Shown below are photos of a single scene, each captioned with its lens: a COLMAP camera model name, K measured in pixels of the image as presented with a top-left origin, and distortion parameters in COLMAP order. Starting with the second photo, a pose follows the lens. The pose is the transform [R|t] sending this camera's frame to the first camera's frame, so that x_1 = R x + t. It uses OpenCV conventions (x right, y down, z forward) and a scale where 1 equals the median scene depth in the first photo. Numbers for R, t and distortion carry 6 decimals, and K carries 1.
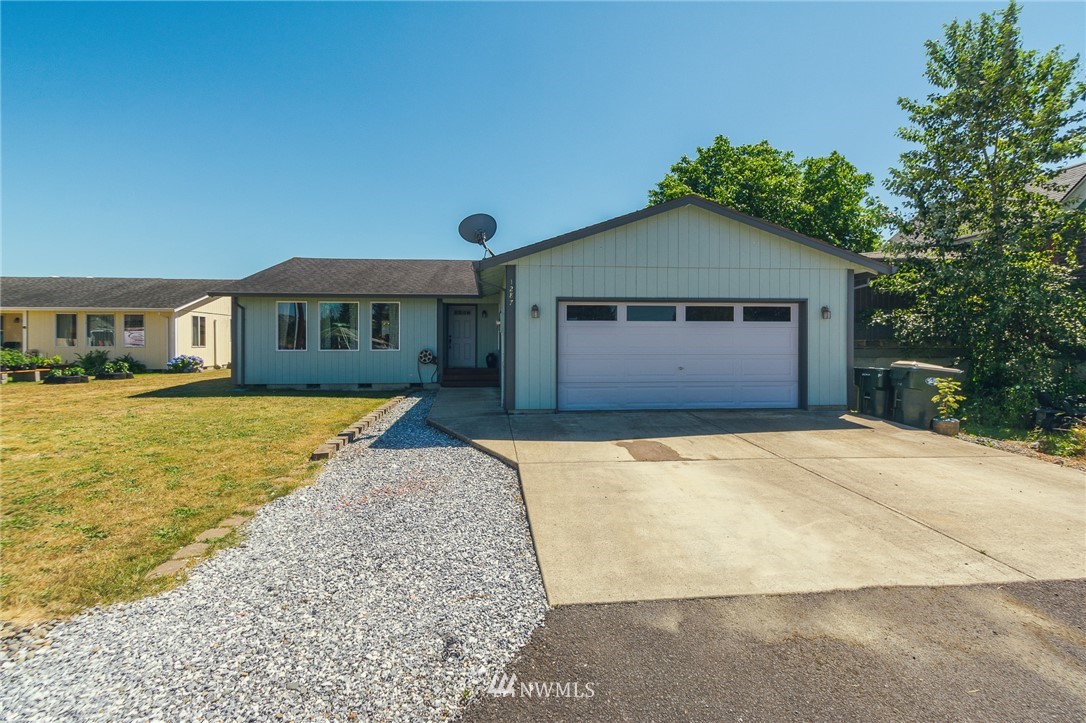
lens RADIAL K [[487.0, 0, 517.1], [0, 487.0, 340.5], [0, 0, 1]] dist [-0.014578, -0.000035]
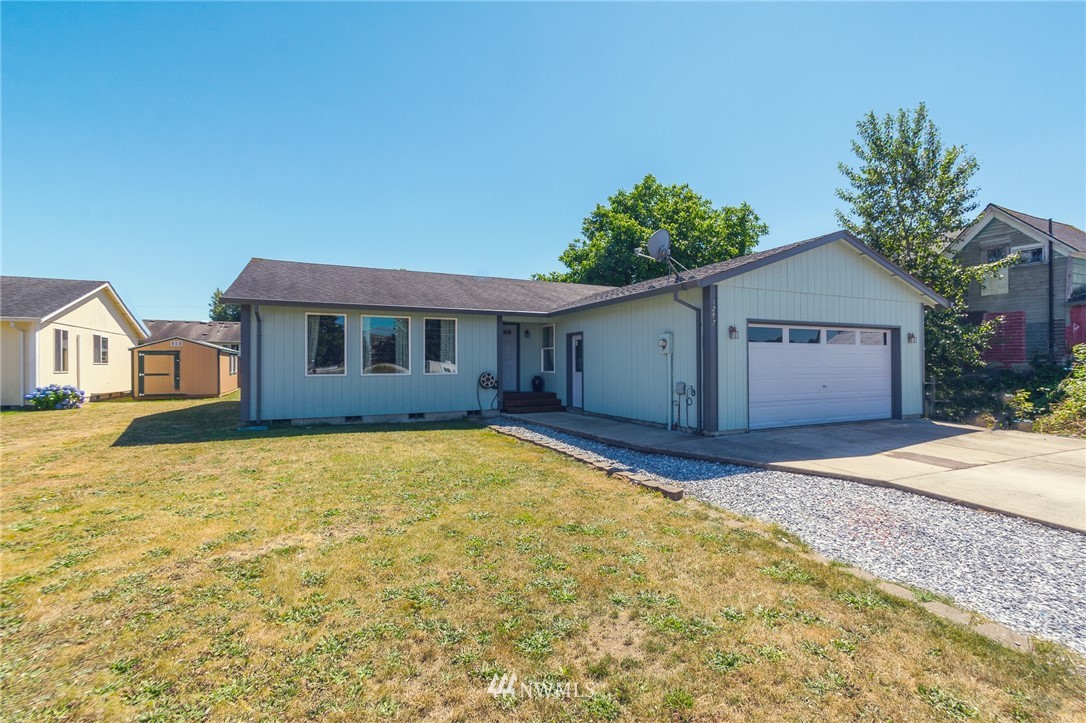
lens RADIAL K [[493.4, 0, 539.9], [0, 493.4, 353.4], [0, 0, 1]] dist [-0.002599, 0.000108]
pose [[0.933414, 0.004956, 0.358768, -0.420968], [0.002496, 0.999791, -0.020303, 0.002224], [-0.358793, 0.019846, 0.933206, 0.117978]]
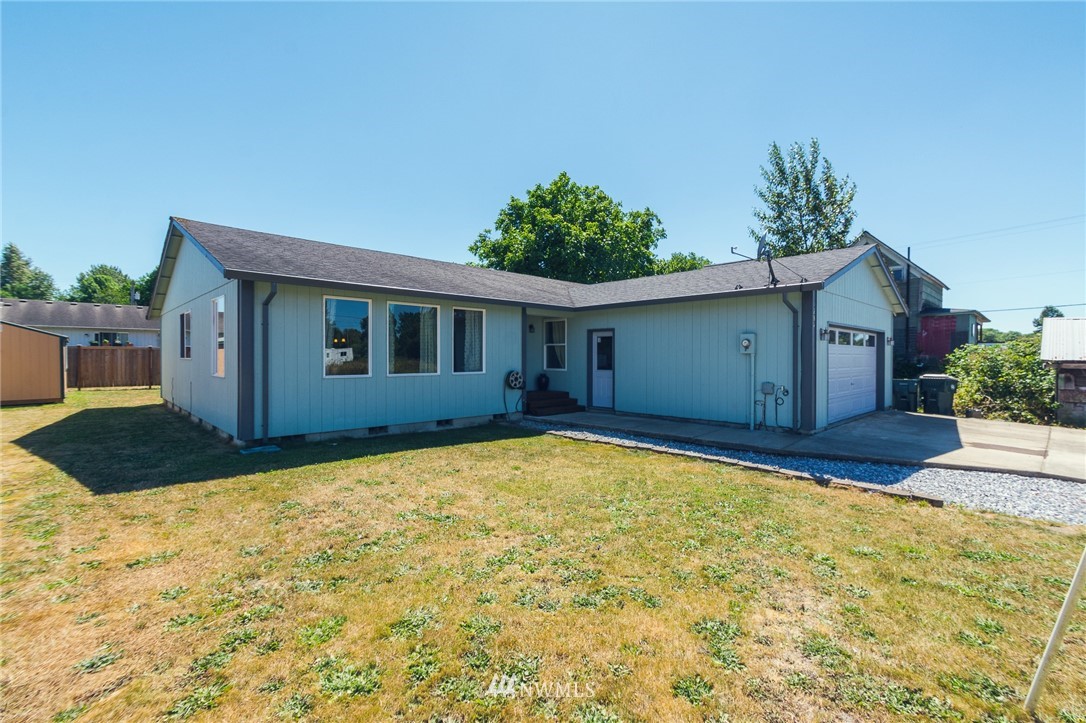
lens RADIAL K [[484.1, 0, 543.0], [0, 484.1, 361.5], [0, 0, 1]] dist [-0.001509, -0.000115]
pose [[0.772842, -0.003616, 0.634588, -0.655035], [-0.003661, 0.999942, 0.010156, -0.005561], [-0.634588, -0.010172, 0.772783, 0.352621]]
